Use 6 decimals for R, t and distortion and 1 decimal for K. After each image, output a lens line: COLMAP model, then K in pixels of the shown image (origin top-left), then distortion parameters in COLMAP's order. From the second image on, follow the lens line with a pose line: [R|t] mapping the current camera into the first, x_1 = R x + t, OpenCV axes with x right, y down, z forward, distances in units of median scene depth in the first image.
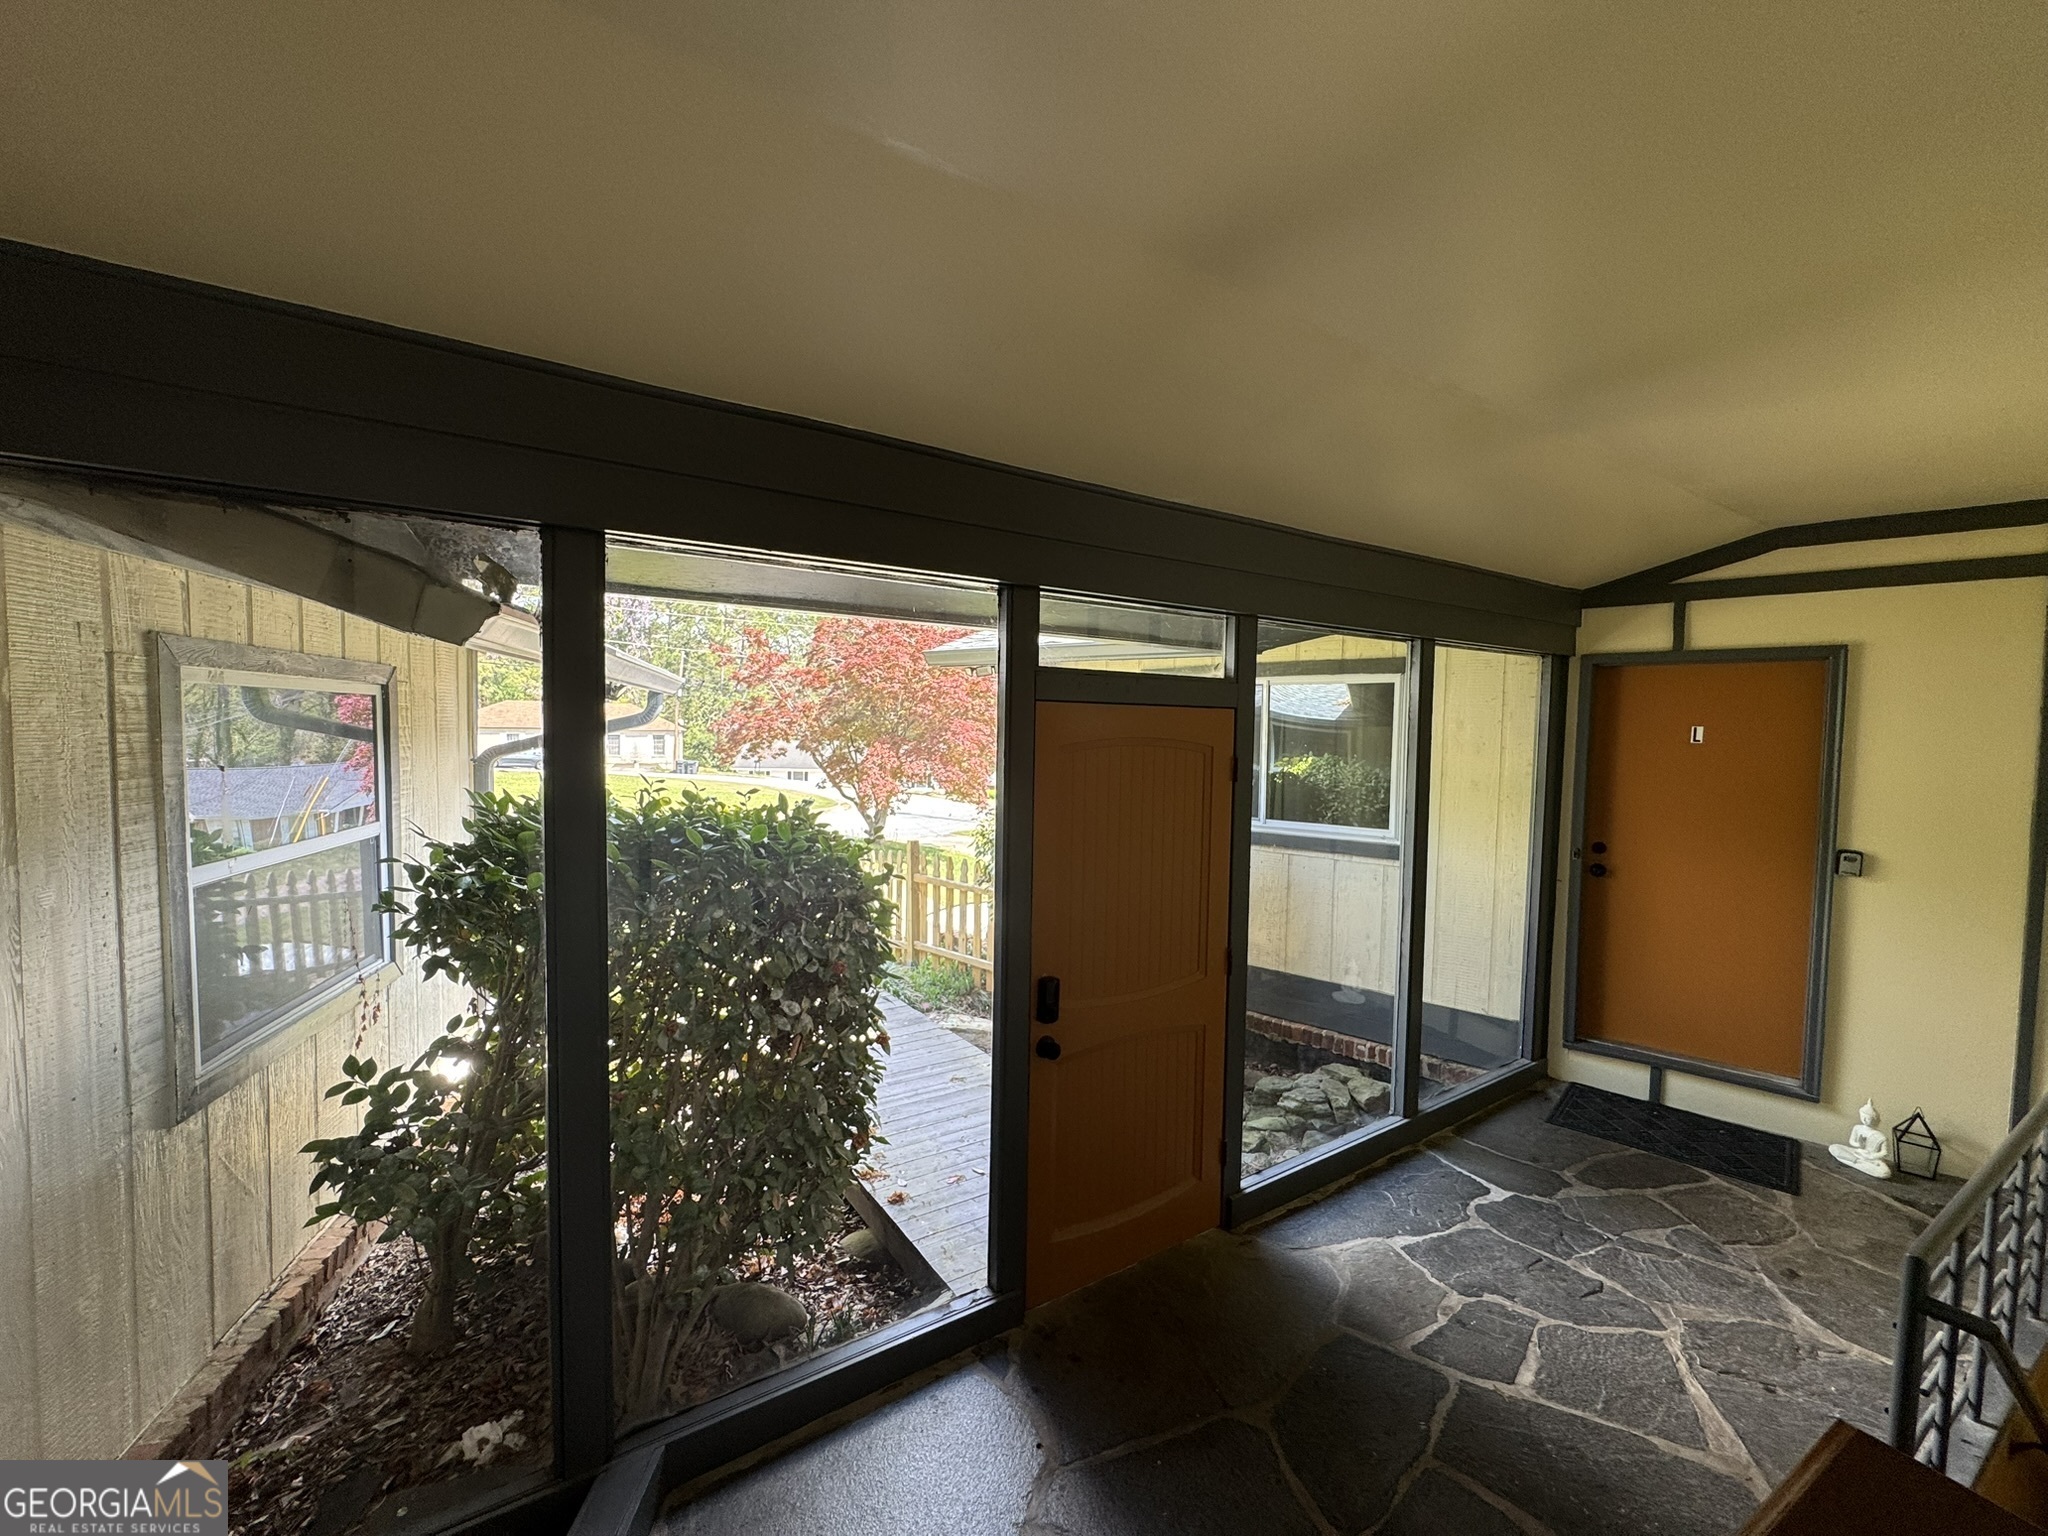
lens RADIAL K [[823.3, 0, 1019.7], [0, 823.3, 760.6], [0, 0, 1]] dist [-0.001993, 0.000042]
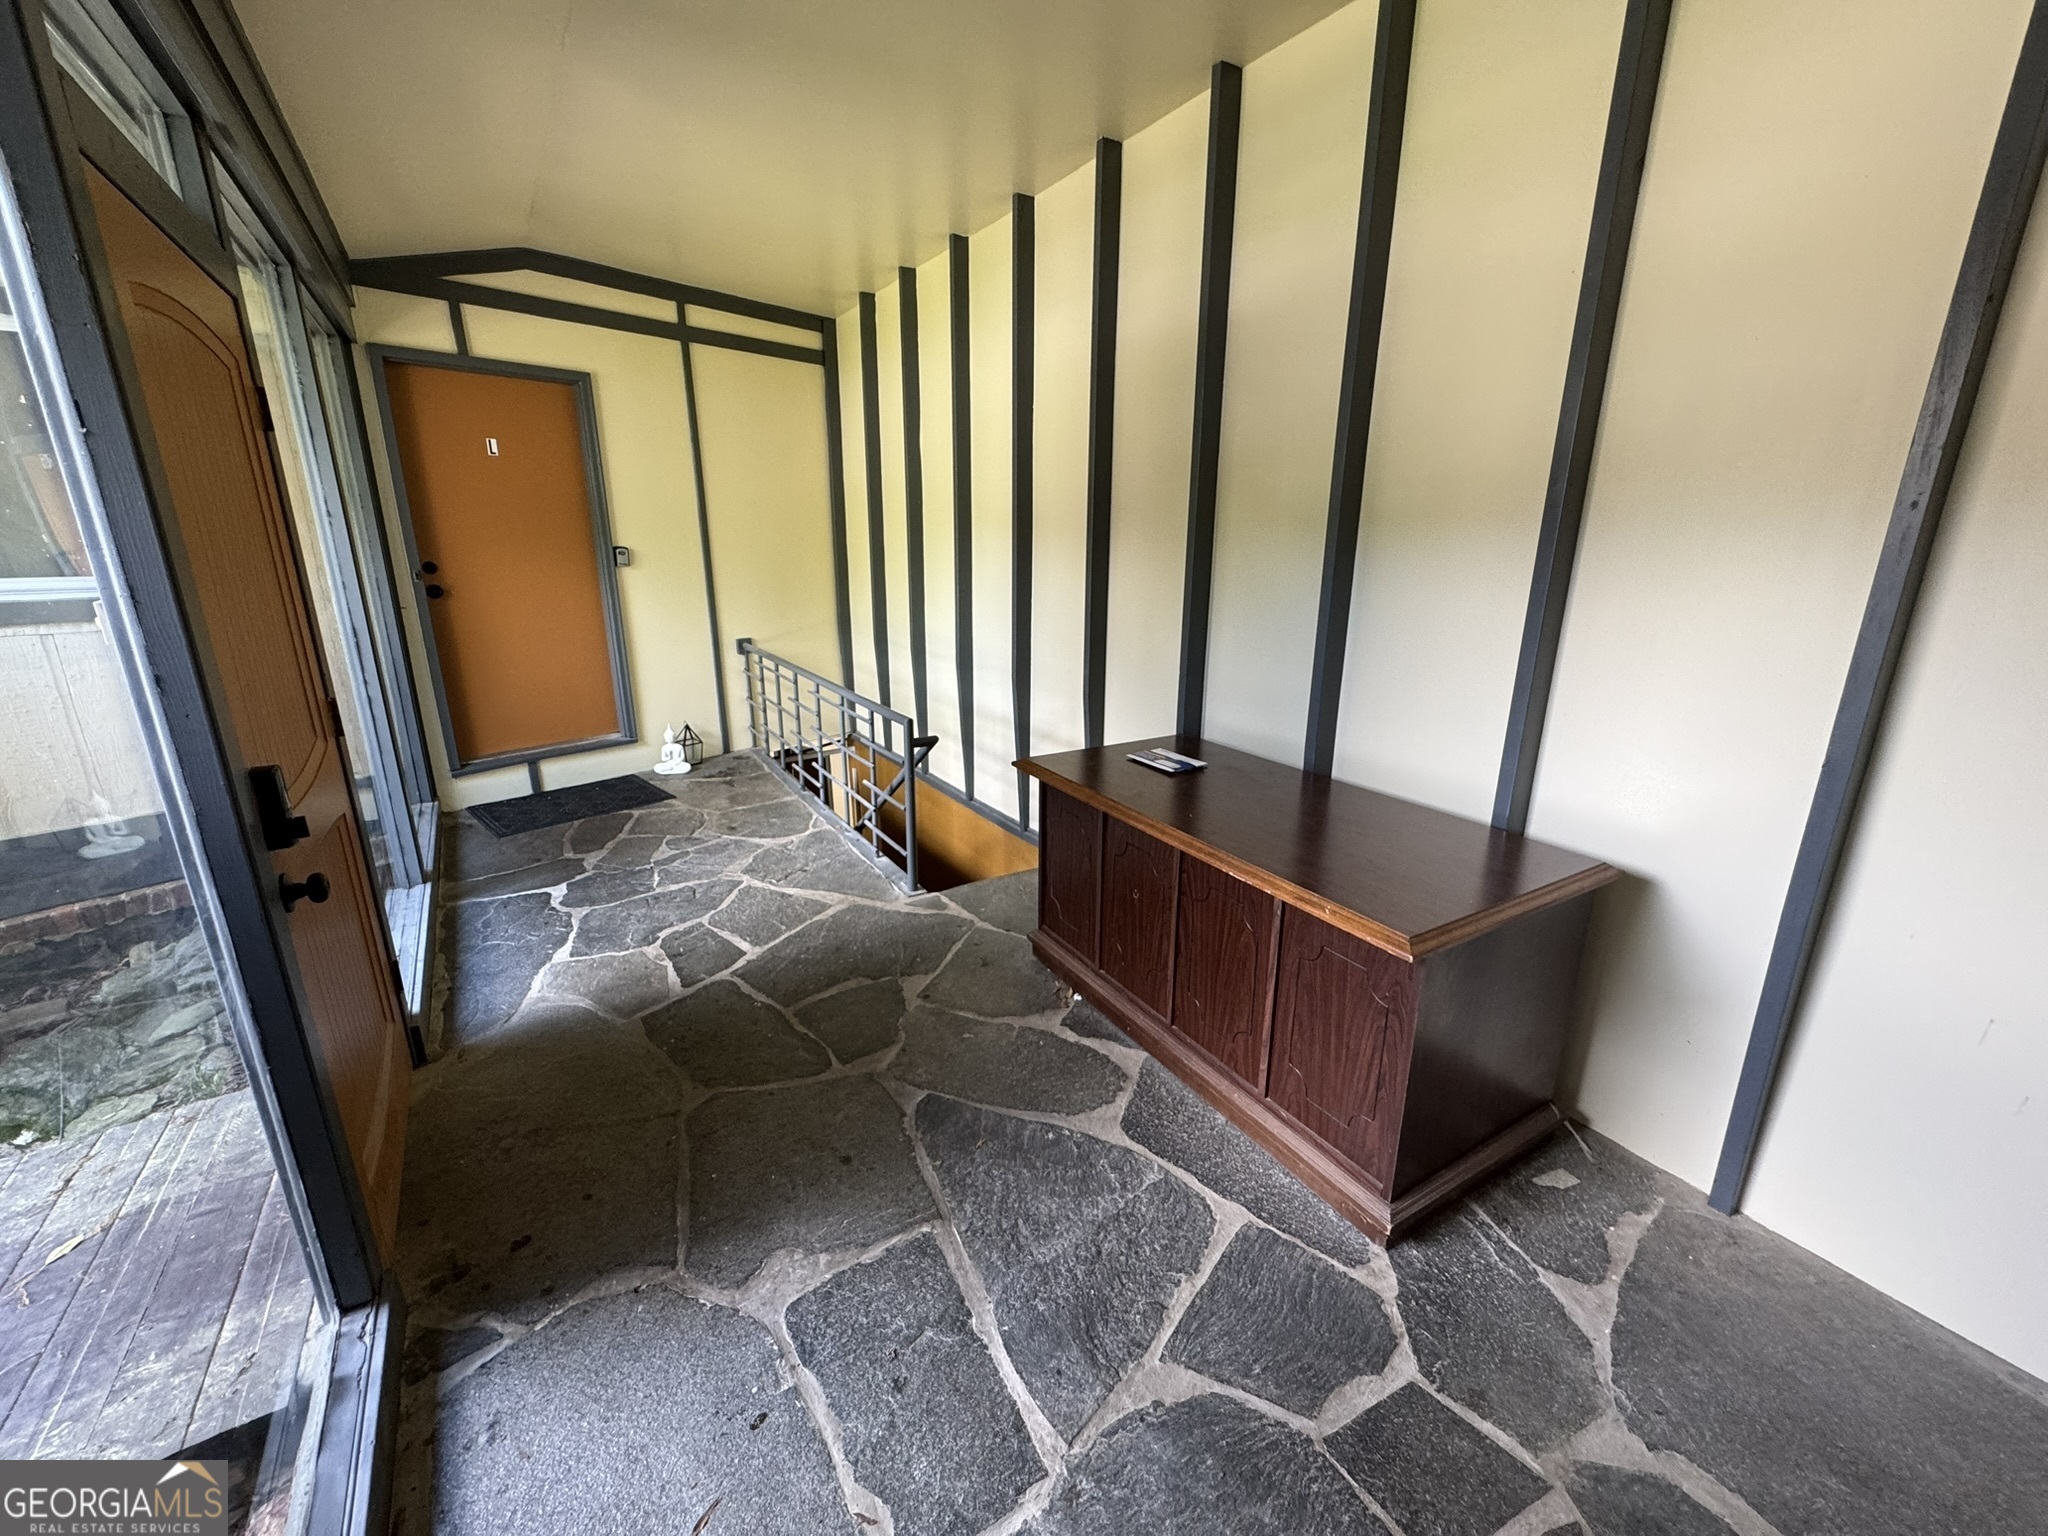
lens RADIAL K [[823.3, 0, 1015.9], [0, 823.3, 773.2], [0, 0, 1]] dist [-0.001993, 0.000042]
pose [[-0.001454, -0.291779, 0.956485, -0.346155], [0.039712, 0.955714, 0.291605, 0.098431], [-0.999210, 0.038408, 0.010198, 0.377690]]
